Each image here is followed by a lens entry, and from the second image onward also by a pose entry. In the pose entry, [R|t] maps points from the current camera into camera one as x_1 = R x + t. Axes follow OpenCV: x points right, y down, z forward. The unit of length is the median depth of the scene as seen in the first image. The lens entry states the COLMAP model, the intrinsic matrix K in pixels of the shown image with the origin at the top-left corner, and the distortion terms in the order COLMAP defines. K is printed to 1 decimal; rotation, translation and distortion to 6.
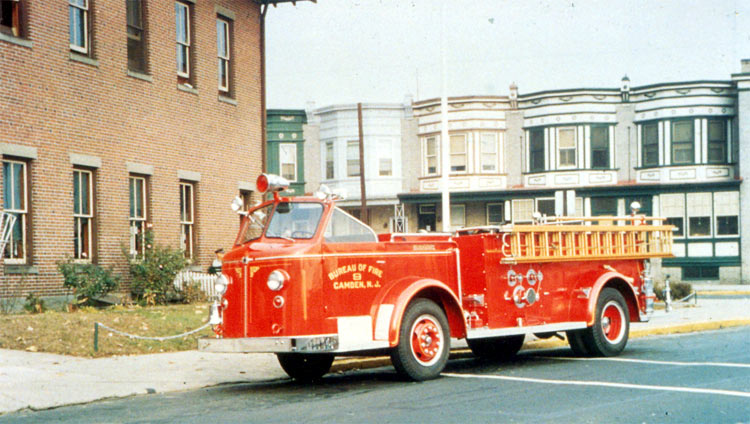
lens RADIAL K [[1605.5, 0, 374.3], [0, 1605.5, 216.2], [0, 0, 1]] dist [-0.209008, 0.000000]
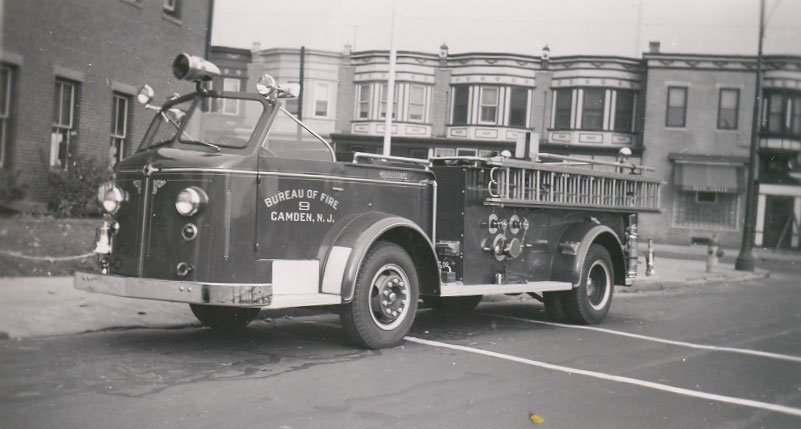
lens RADIAL K [[1143.0, 0, 484.0], [0, 1143.0, 221.8], [0, 0, 1]] dist [0.084437, 0.000000]
pose [[0.982943, 0.081521, 0.164856, -0.014052], [-0.088832, 0.995342, 0.037463, 0.016134], [-0.161034, -0.051468, 0.985606, 0.419874]]
